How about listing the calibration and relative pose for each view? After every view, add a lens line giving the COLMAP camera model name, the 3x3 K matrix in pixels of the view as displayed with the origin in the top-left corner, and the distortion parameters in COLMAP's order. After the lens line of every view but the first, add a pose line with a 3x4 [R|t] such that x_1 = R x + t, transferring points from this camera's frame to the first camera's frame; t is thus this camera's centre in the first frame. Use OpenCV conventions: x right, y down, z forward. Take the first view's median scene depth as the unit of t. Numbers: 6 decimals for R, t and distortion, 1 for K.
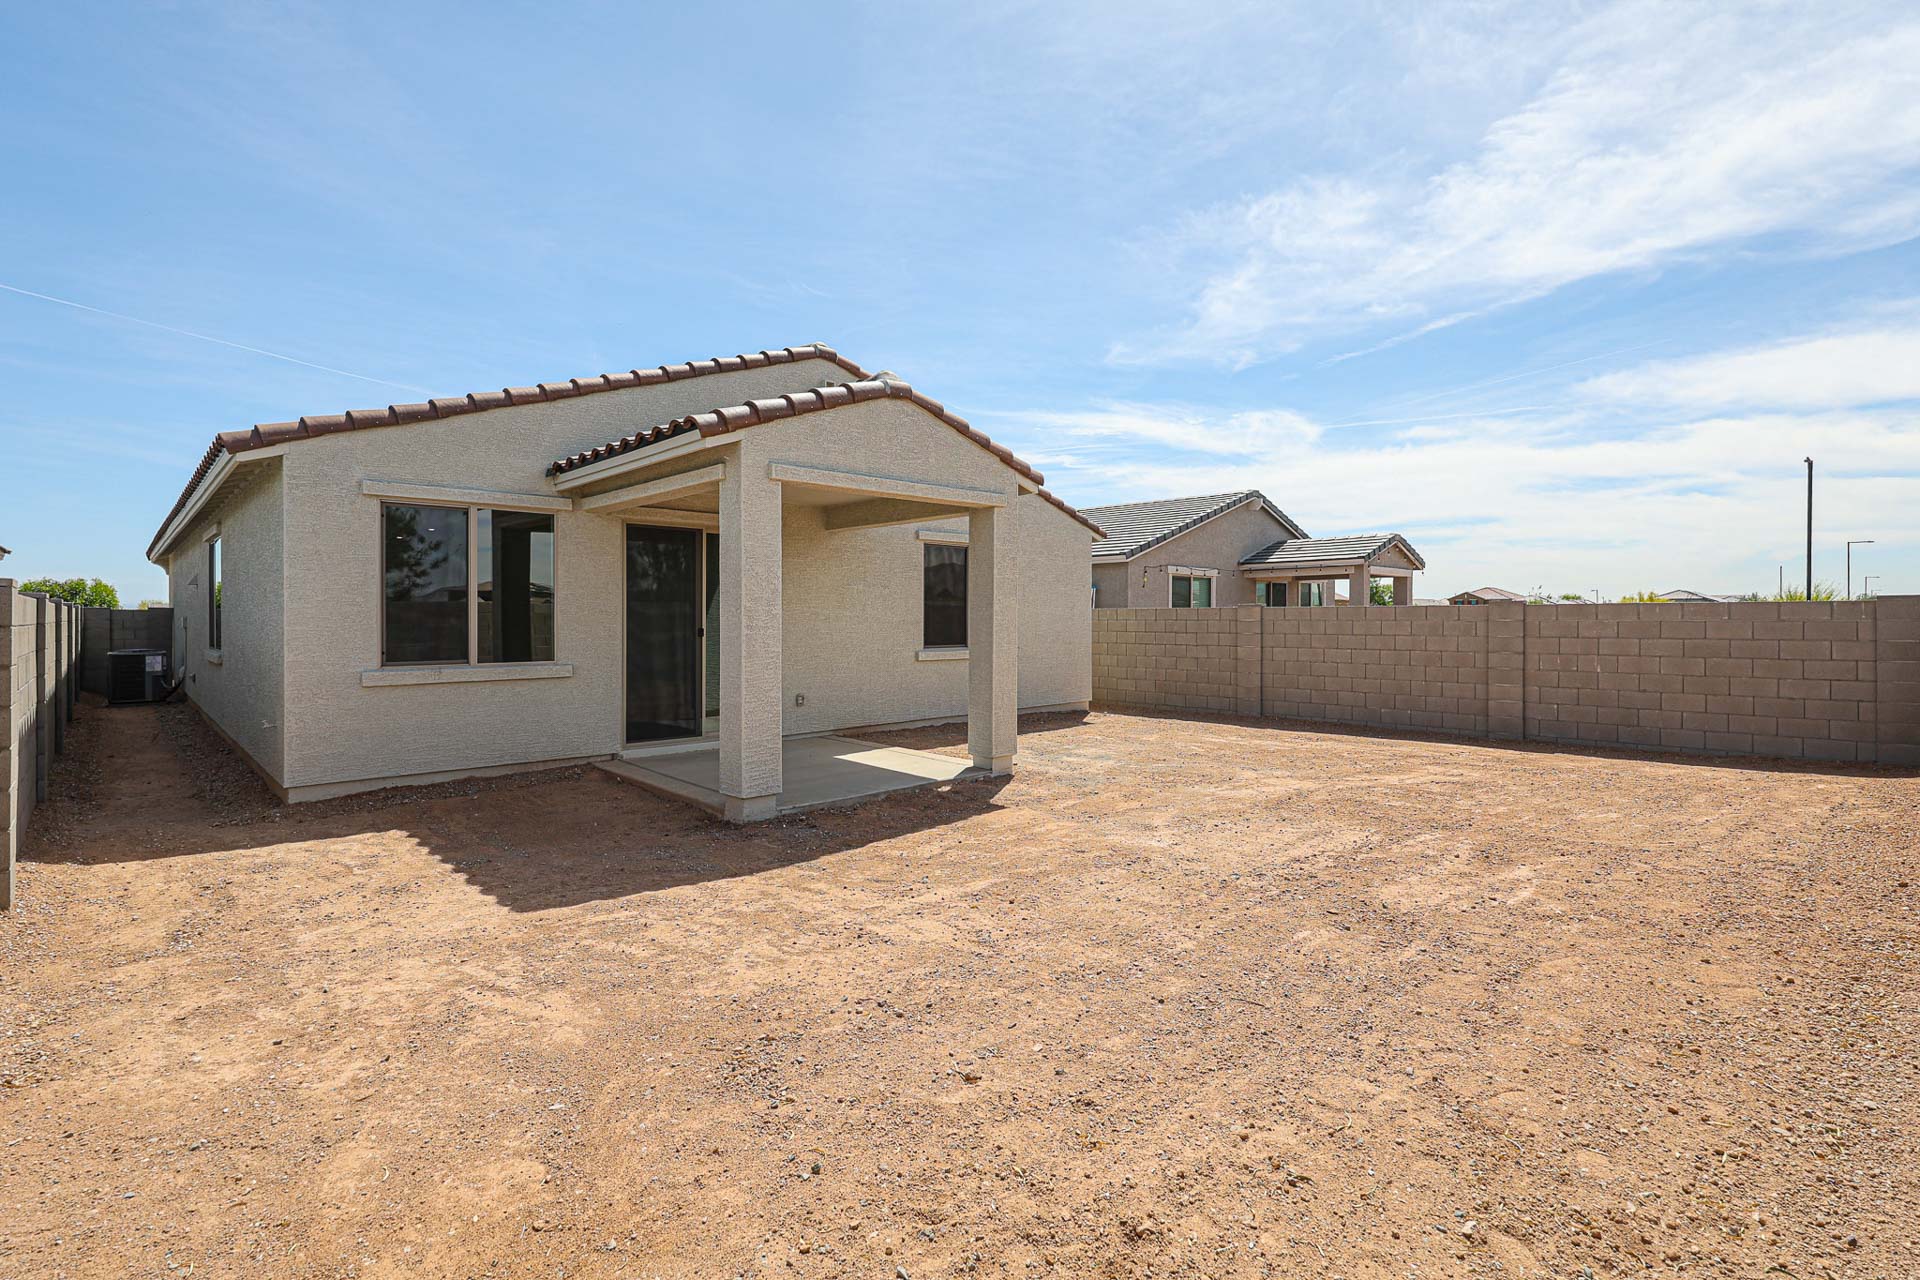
lens RADIAL K [[878.5, 0, 924.1], [0, 878.5, 622.2], [0, 0, 1]] dist [0.008450, -0.000141]
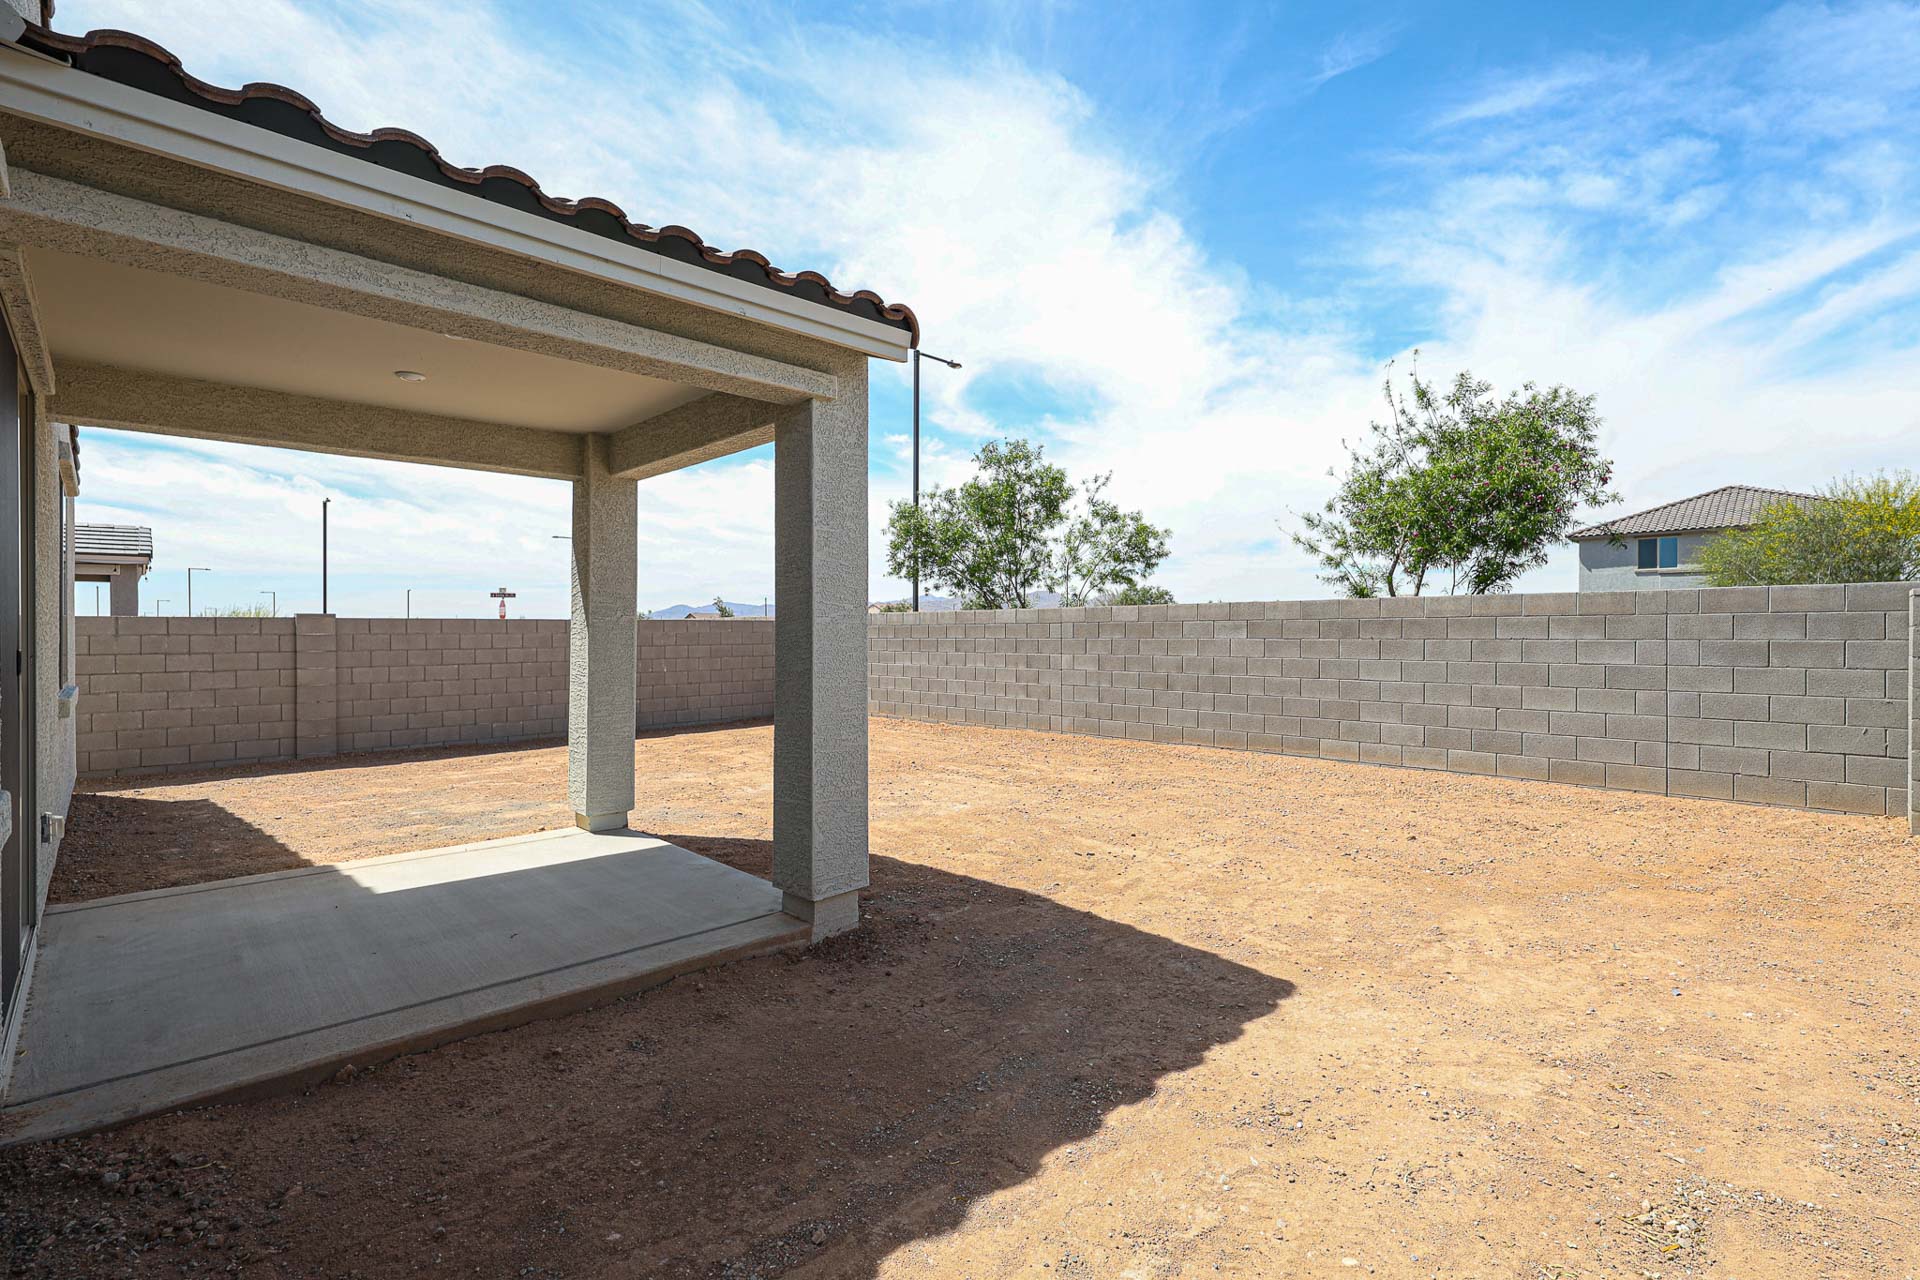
lens RADIAL K [[878.5, 0, 932.7], [0, 878.5, 643.3], [0, 0, 1]] dist [0.008450, -0.000141]
pose [[-0.028775, -0.012971, 0.999502, -1.189584], [0.010148, 0.999860, 0.013268, 0.000438], [-0.999534, 0.010525, -0.028639, 1.284983]]
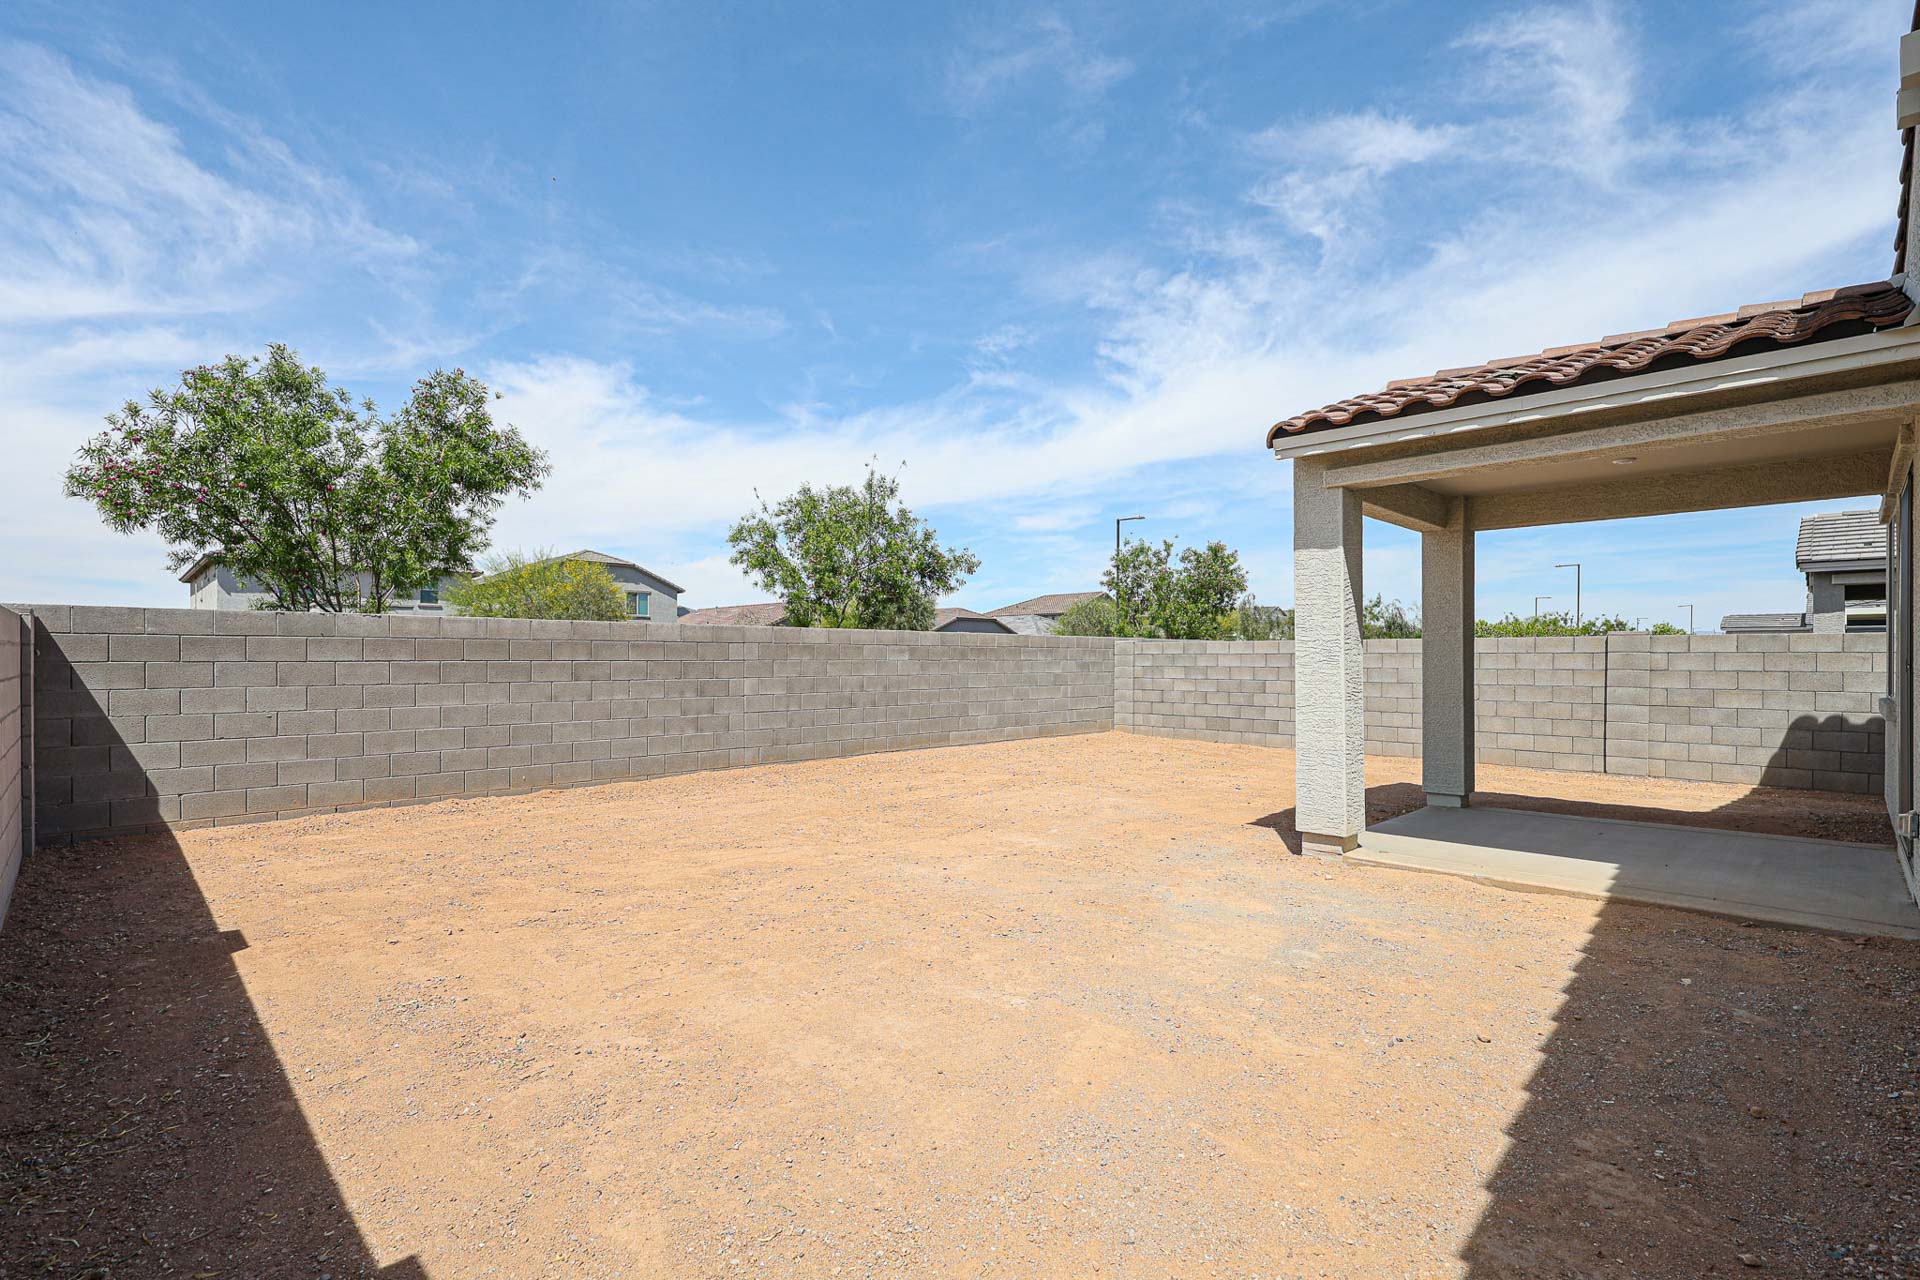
lens RADIAL K [[878.5, 0, 937.0], [0, 878.5, 641.6], [0, 0, 1]] dist [0.008450, -0.000141]
pose [[-0.998436, 0.001514, -0.055878, 0.754335], [0.002533, 0.999832, -0.018172, 0.015263], [0.055841, -0.018285, -0.998272, 2.945766]]
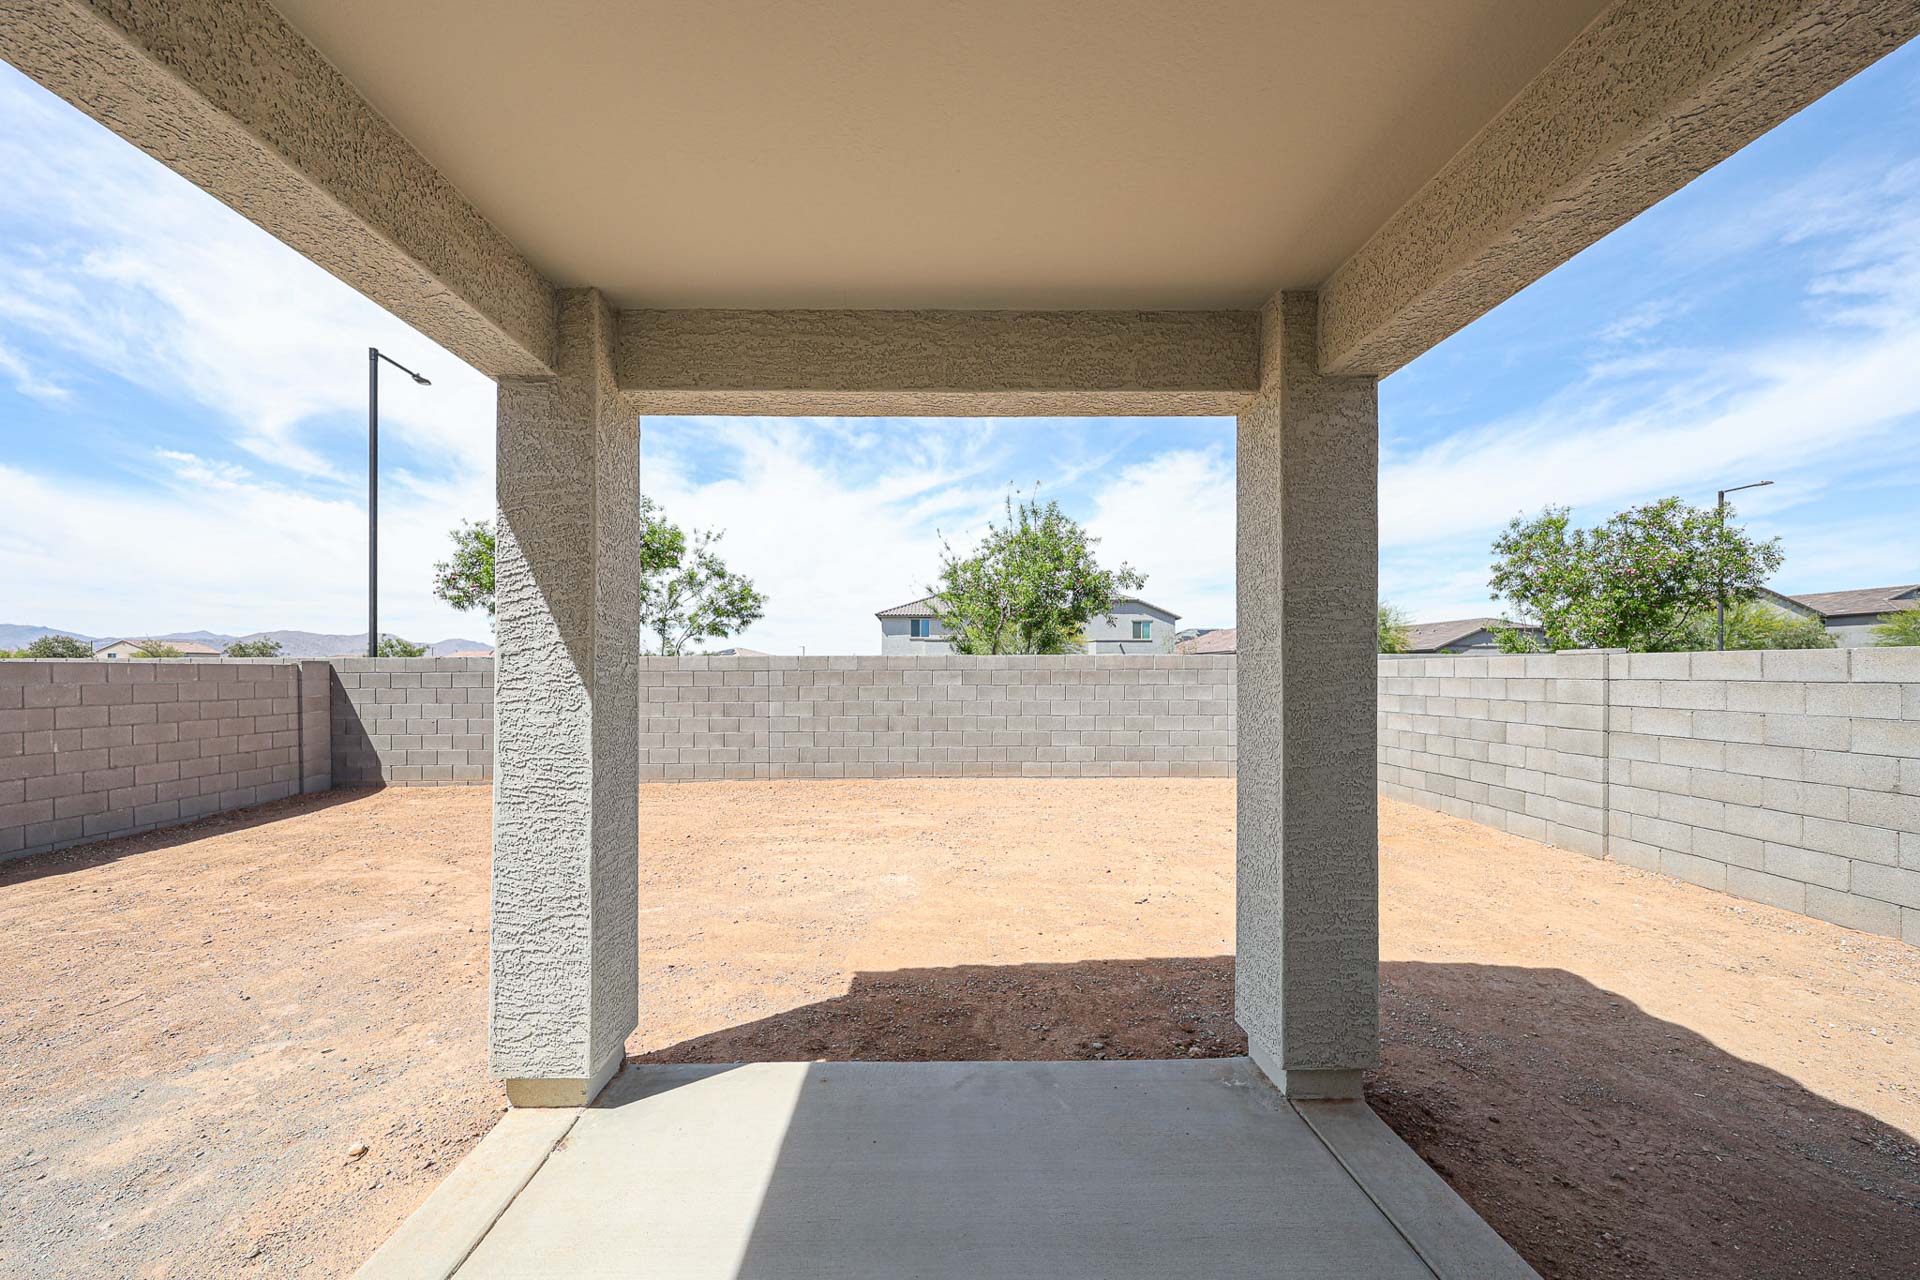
lens RADIAL K [[659.9, 0, 937.2], [0, 659.9, 635.0], [0, 0, 1]] dist [0.004535, -0.000232]
pose [[-0.764517, 0.042239, 0.643219, -0.392207], [0.006847, 0.998327, -0.057420, -0.011478], [-0.644568, -0.039495, -0.763526, 1.945915]]
